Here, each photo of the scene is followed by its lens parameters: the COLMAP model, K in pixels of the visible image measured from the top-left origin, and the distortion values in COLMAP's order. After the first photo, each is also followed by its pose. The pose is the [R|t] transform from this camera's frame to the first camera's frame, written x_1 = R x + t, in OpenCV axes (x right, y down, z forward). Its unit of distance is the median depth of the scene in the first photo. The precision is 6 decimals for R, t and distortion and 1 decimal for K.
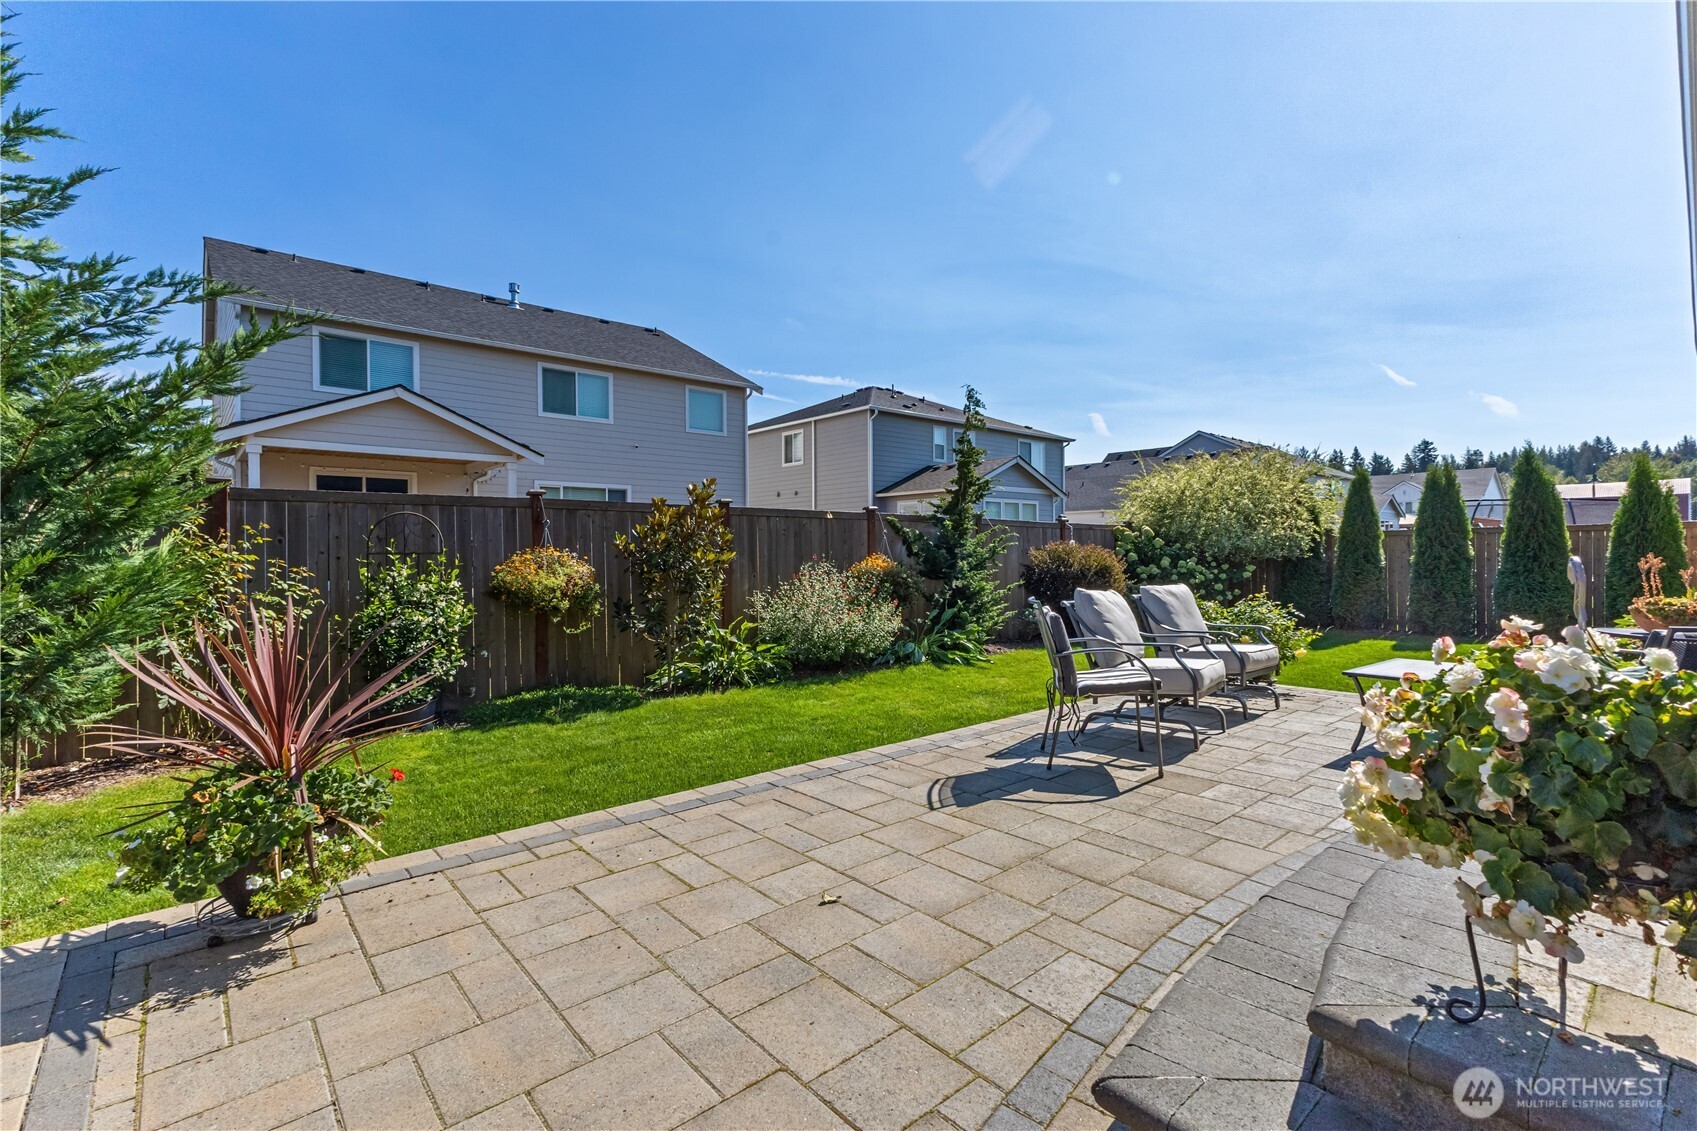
lens RADIAL K [[734.4, 0, 842.4], [0, 734.4, 559.6], [0, 0, 1]] dist [0.000743, -0.000211]
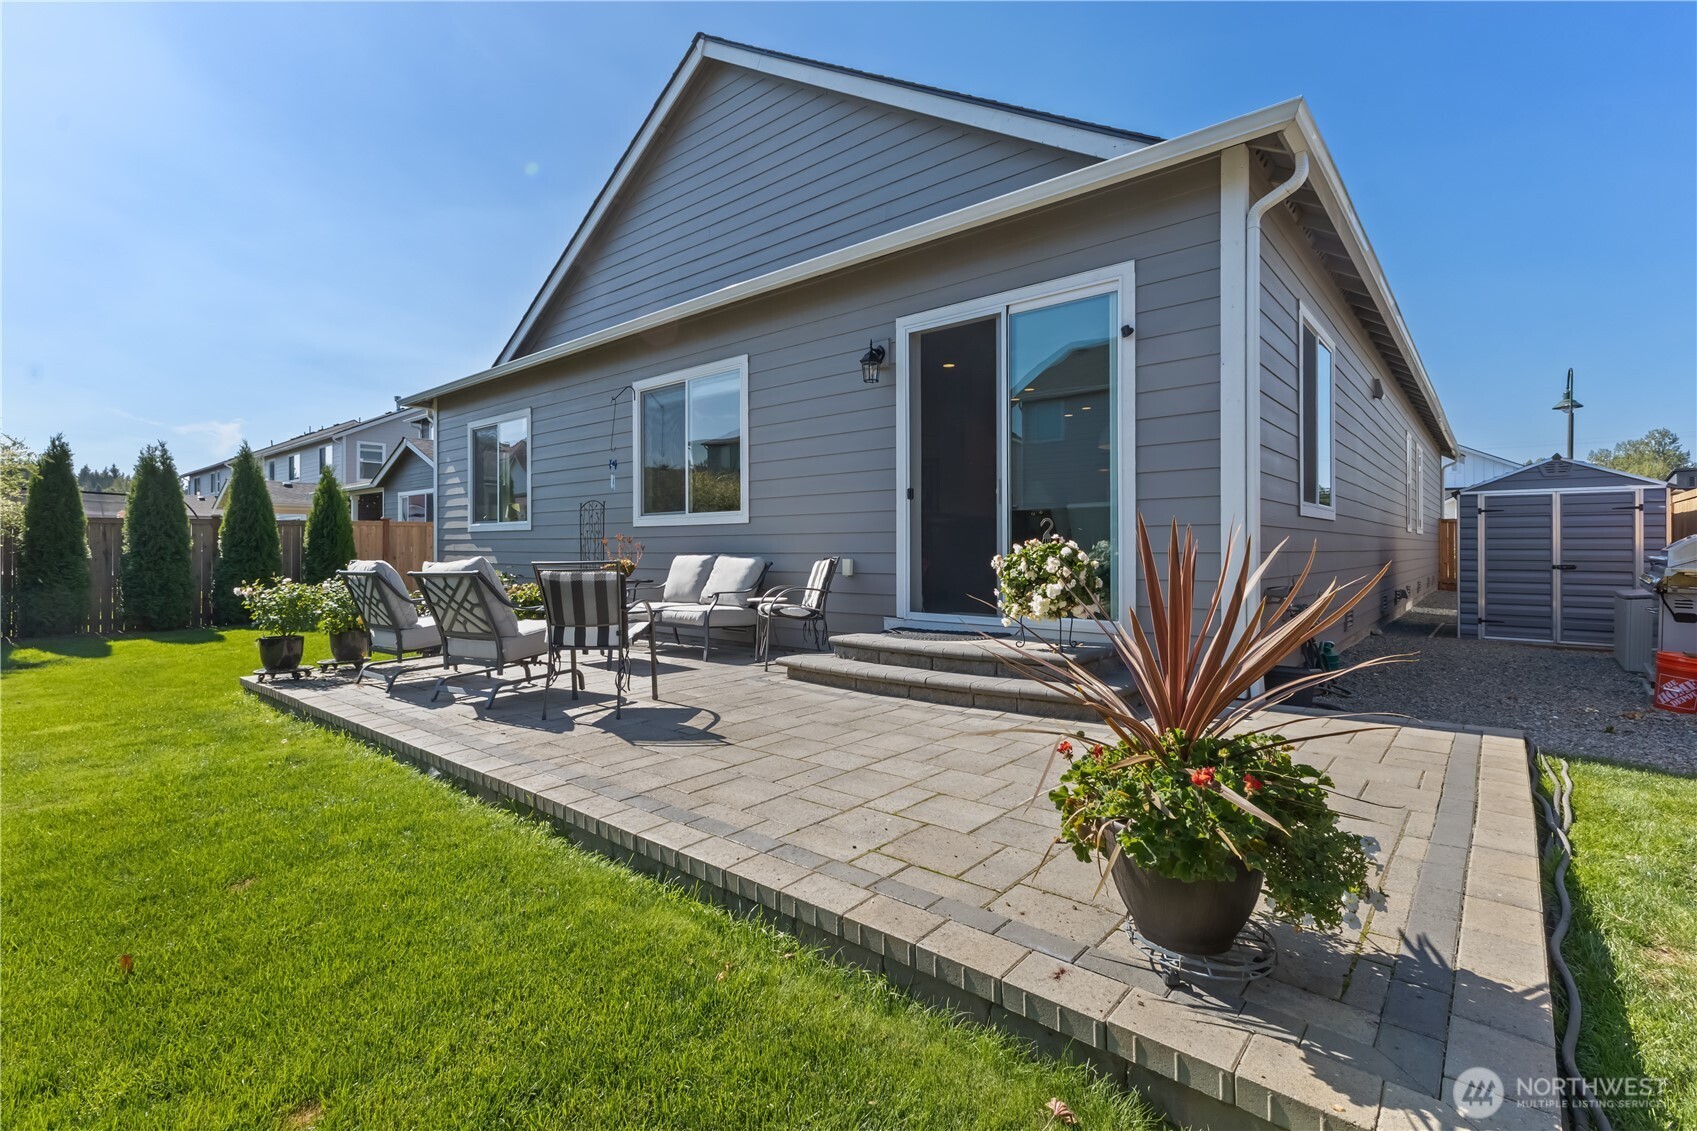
lens RADIAL K [[734.4, 0, 848.1], [0, 734.4, 553.3], [0, 0, 1]] dist [0.000743, -0.000211]
pose [[-0.110324, 0.000430, 0.993896, -1.043917], [0.011144, 0.999938, 0.000805, 0.061304], [-0.993833, 0.011165, -0.110322, 1.008123]]
